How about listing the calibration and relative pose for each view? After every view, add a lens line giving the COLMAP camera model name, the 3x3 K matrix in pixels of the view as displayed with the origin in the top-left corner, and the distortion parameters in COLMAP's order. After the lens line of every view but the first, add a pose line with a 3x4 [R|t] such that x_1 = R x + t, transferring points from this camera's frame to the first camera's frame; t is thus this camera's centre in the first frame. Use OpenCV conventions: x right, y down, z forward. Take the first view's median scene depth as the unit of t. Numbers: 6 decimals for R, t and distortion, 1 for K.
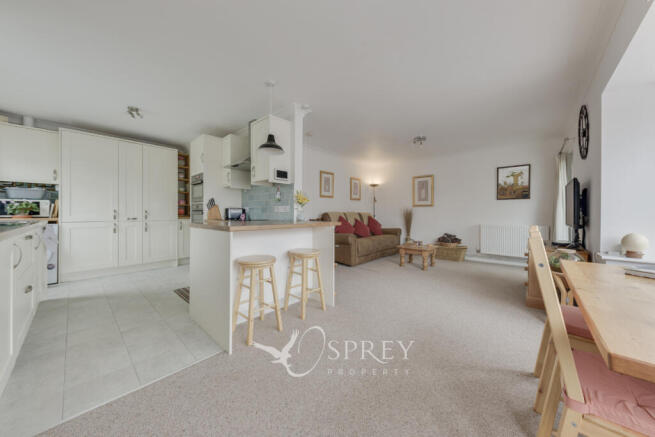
lens RADIAL K [[226.8, 0, 329.3], [0, 226.8, 212.3], [0, 0, 1]] dist [0.000838, 0.000050]
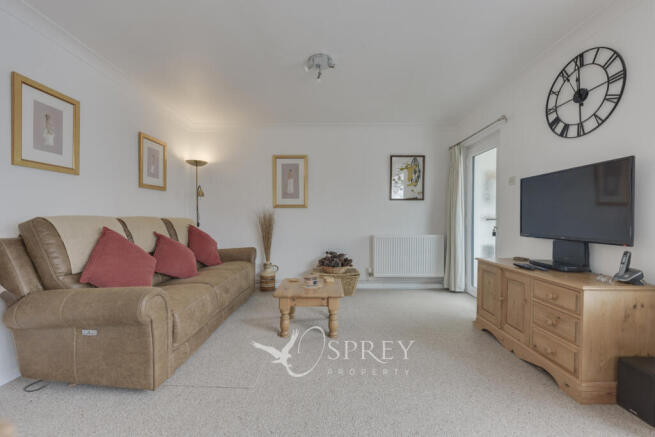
lens RADIAL K [[259.1, 0, 327.3], [0, 259.1, 221.9], [0, 0, 1]] dist [0.000942, 0.000140]
pose [[0.740756, -0.010595, 0.671691, 0.040187], [0.000078, 0.999877, 0.015685, 0.001116], [-0.671775, -0.011567, 0.740665, 0.579230]]
